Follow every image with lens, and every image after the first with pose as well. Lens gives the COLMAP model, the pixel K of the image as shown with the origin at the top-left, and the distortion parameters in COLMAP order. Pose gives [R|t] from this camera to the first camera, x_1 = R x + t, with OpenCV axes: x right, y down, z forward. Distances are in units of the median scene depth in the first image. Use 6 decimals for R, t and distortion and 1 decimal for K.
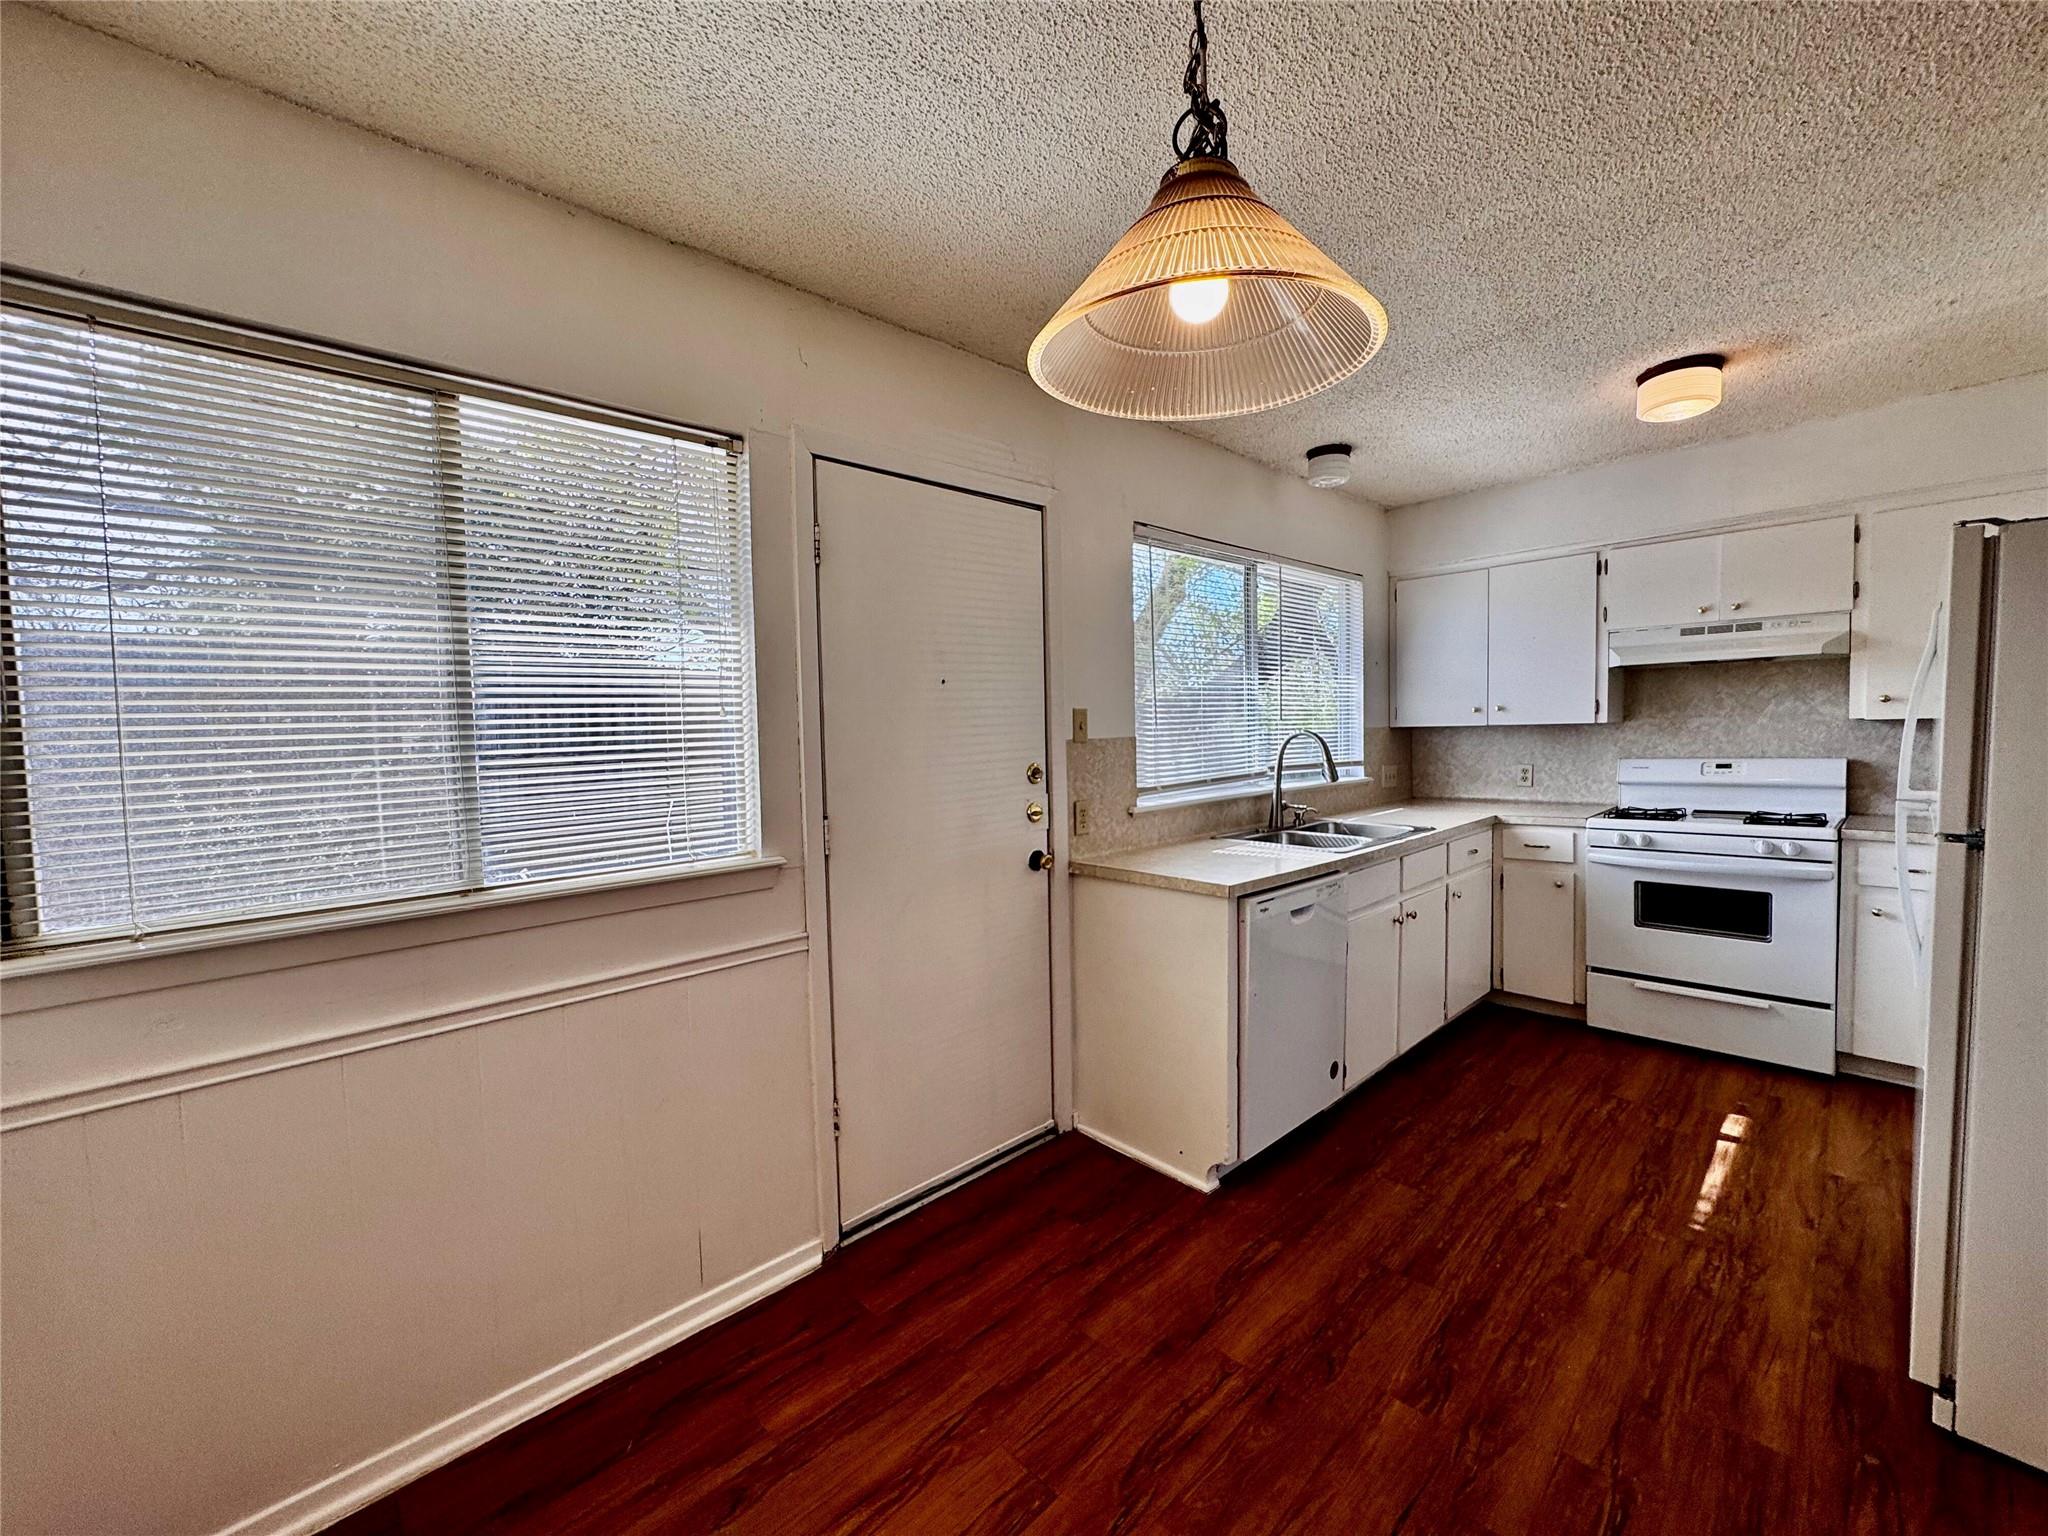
lens RADIAL K [[813.8, 0, 1026.8], [0, 813.8, 769.7], [0, 0, 1]] dist [0.000986, -0.000528]
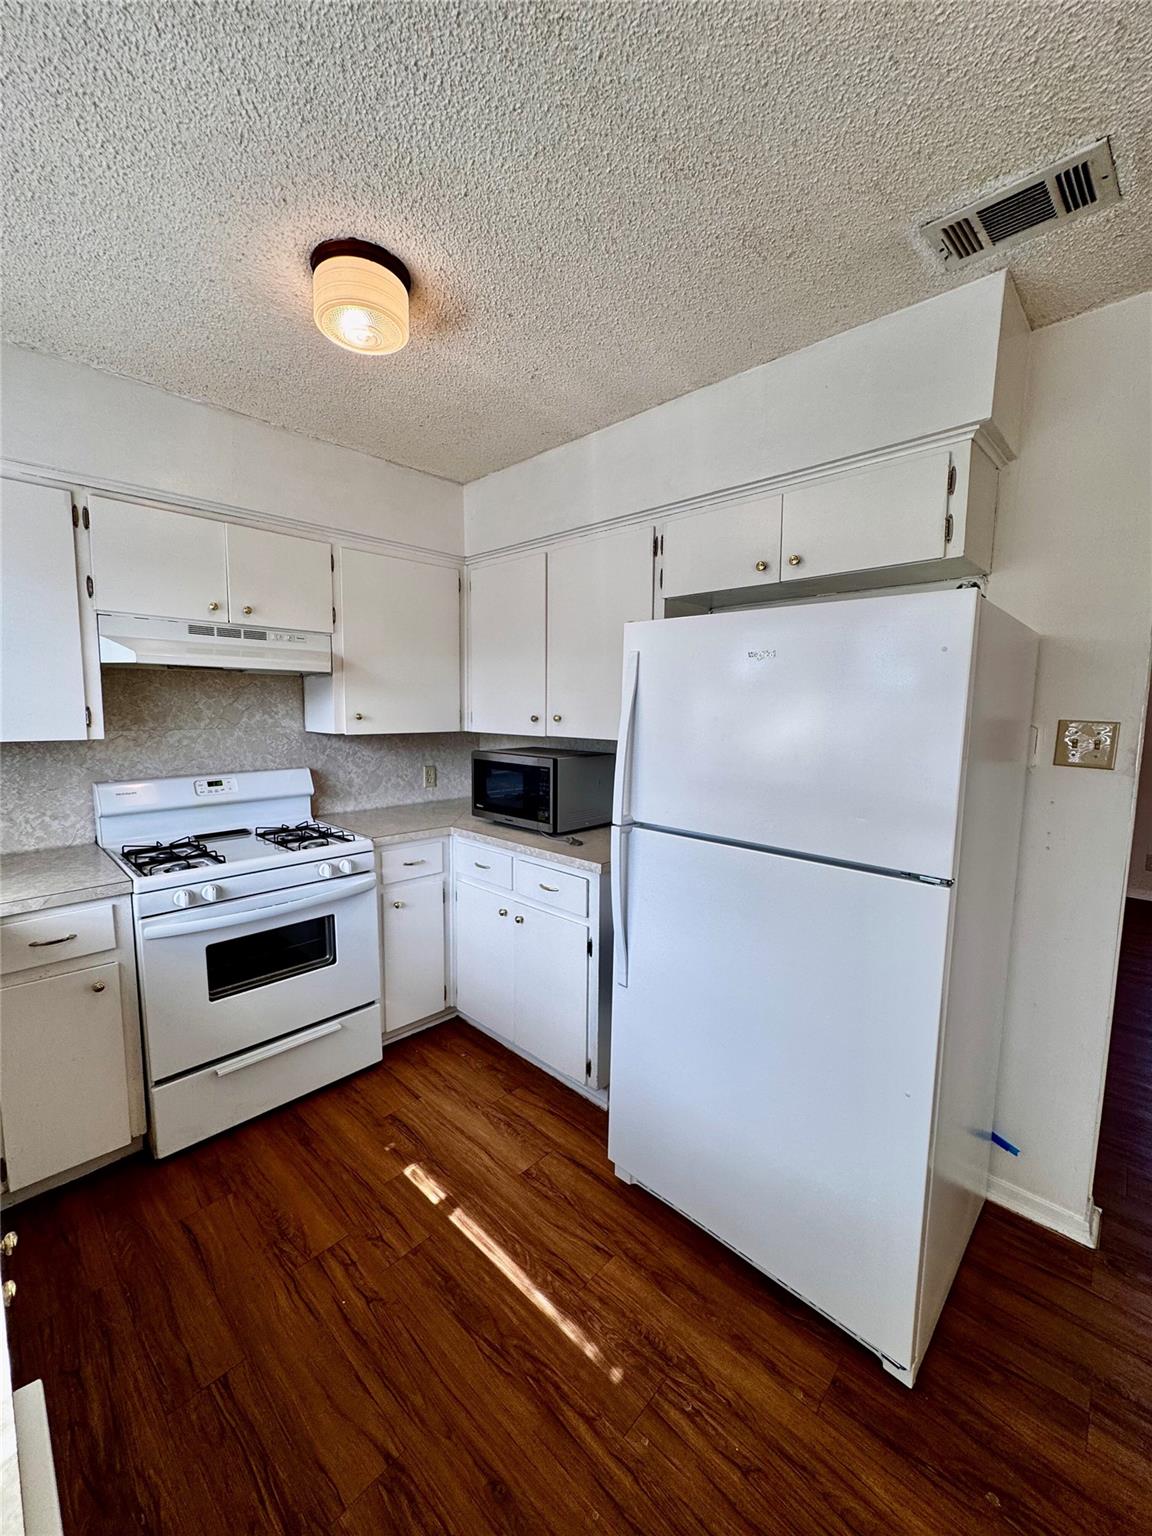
lens RADIAL K [[610.4, 0, 573.8], [0, 610.4, 767.9], [0, 0, 1]] dist [0.000986, -0.000528]
pose [[-0.046581, -0.077590, 0.995897, 0.188142], [0.040307, 0.996021, 0.079485, -0.073842], [-0.998101, 0.043844, -0.043269, 0.765958]]
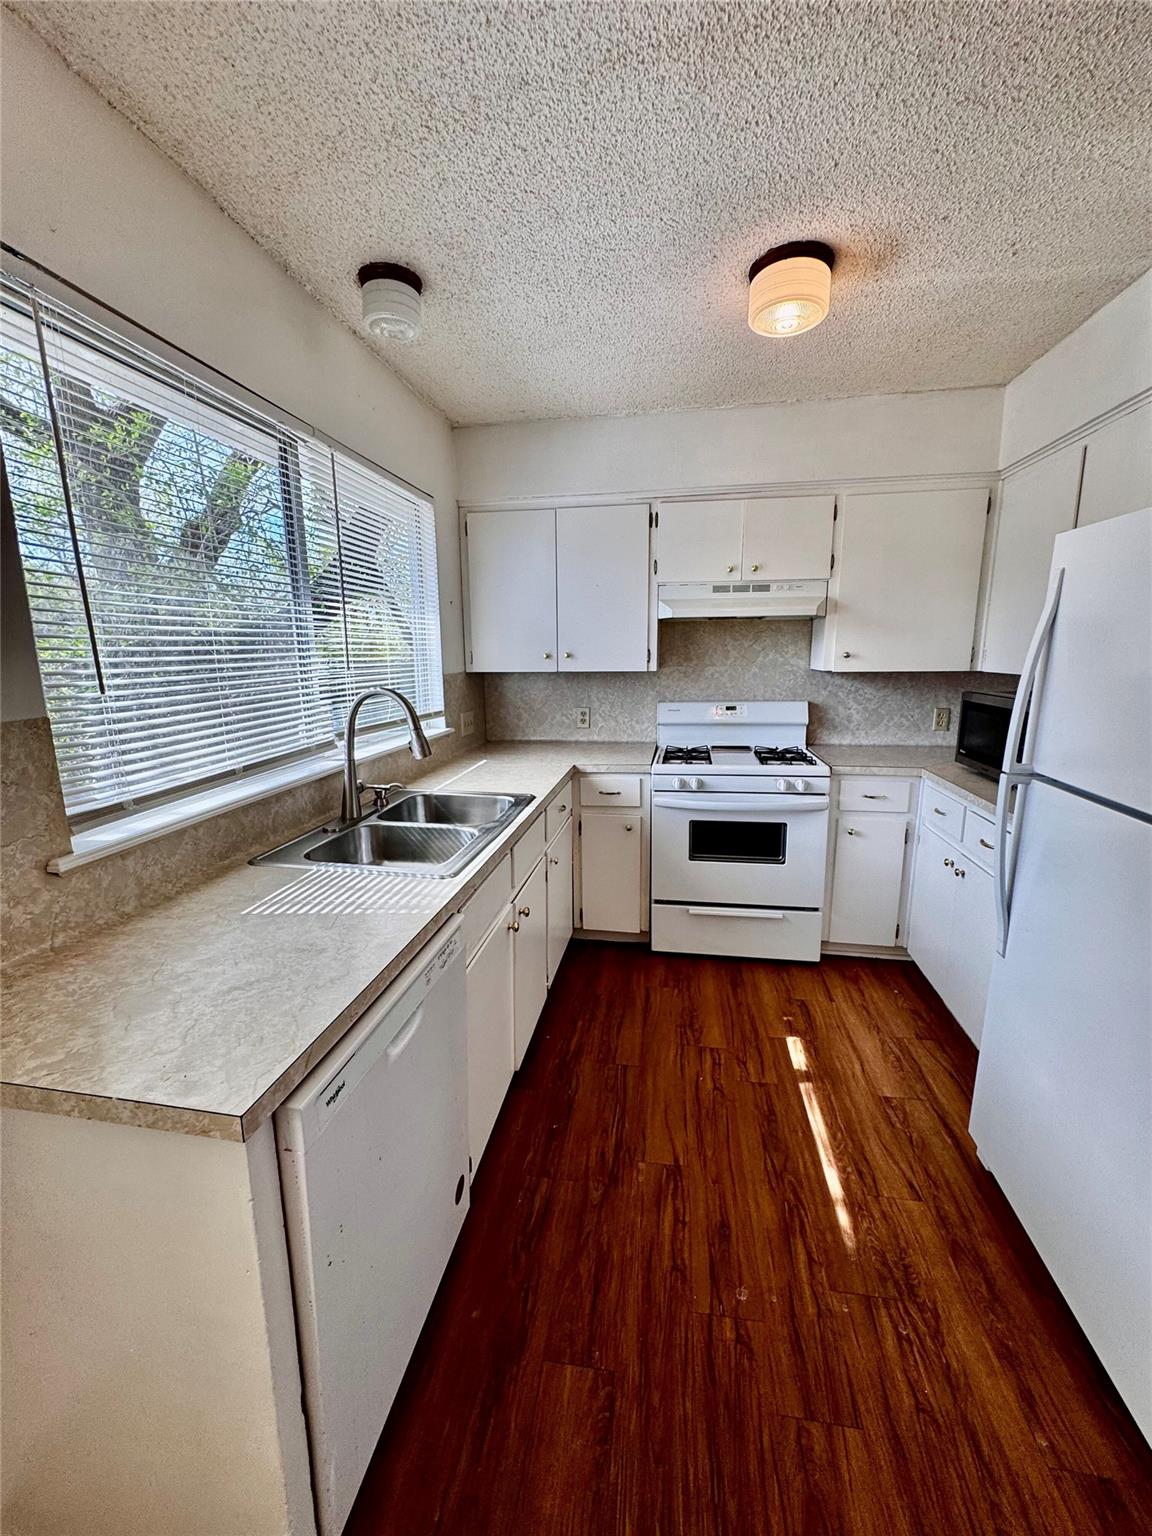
lens RADIAL K [[610.4, 0, 577.7], [0, 610.4, 767.6], [0, 0, 1]] dist [0.000986, -0.000528]
pose [[0.796303, -0.098634, 0.596802, 0.168095], [0.020667, 0.990477, 0.136122, -0.054447], [-0.604545, -0.096060, 0.790758, 0.517481]]
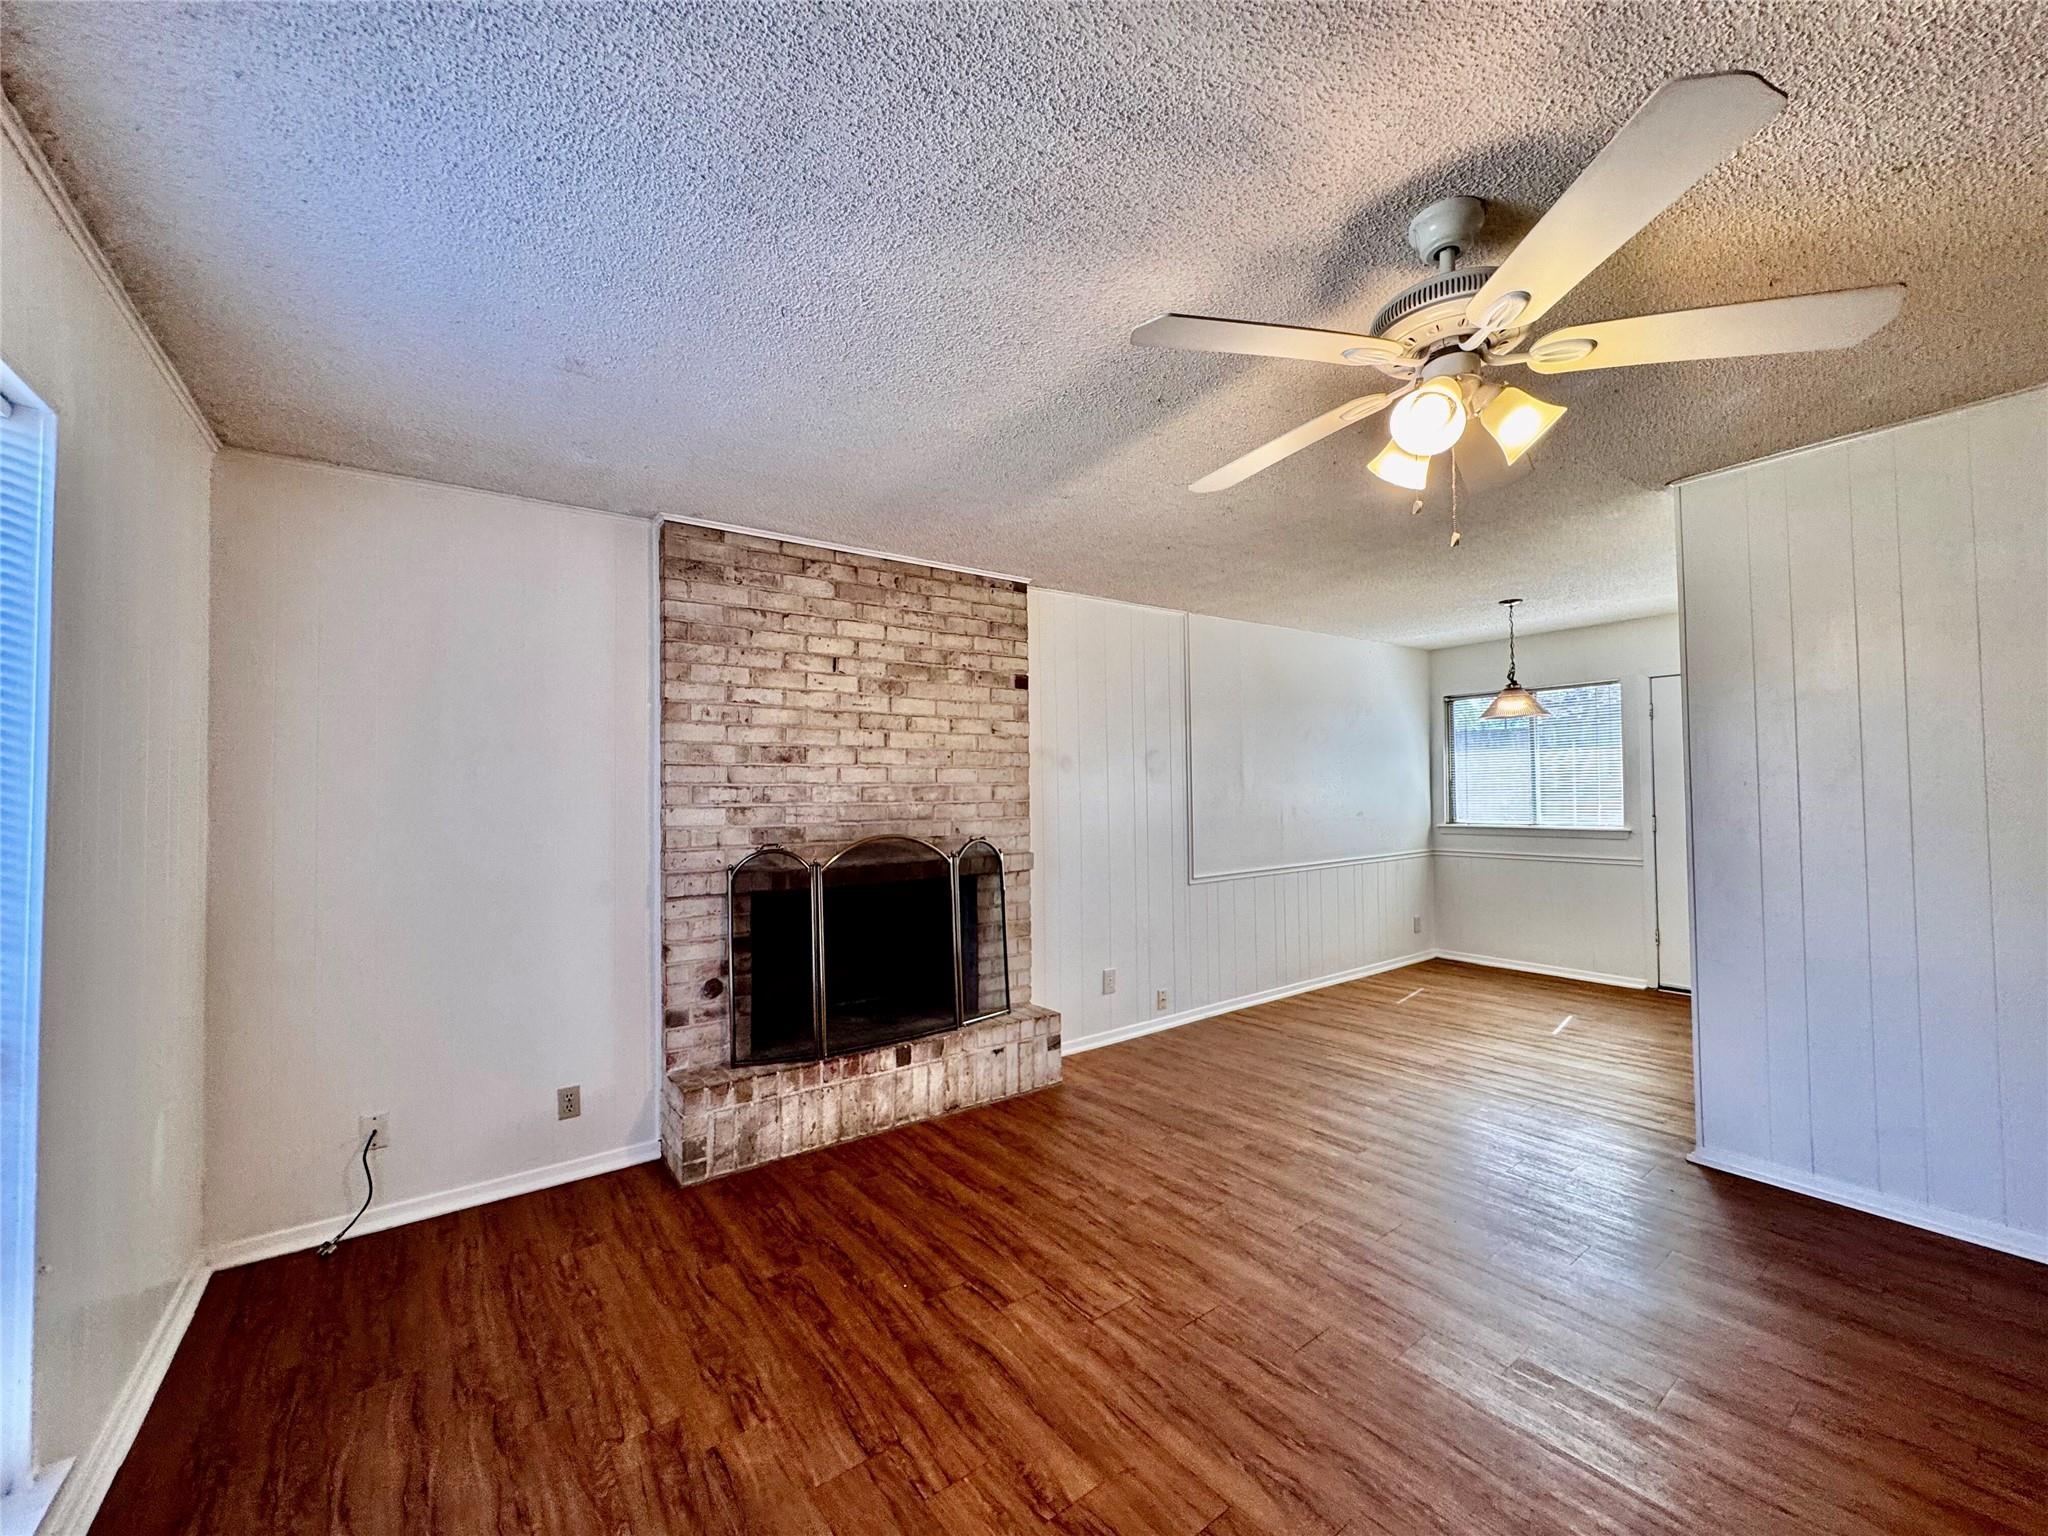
lens RADIAL K [[813.8, 0, 1021.2], [0, 813.8, 772.8], [0, 0, 1]] dist [0.000986, -0.000528]
pose [[-0.129018, 0.000387, -0.991642, 1.831154], [-0.035268, 0.999365, 0.004978, -0.011896], [0.991015, 0.035616, -0.128923, -0.462052]]
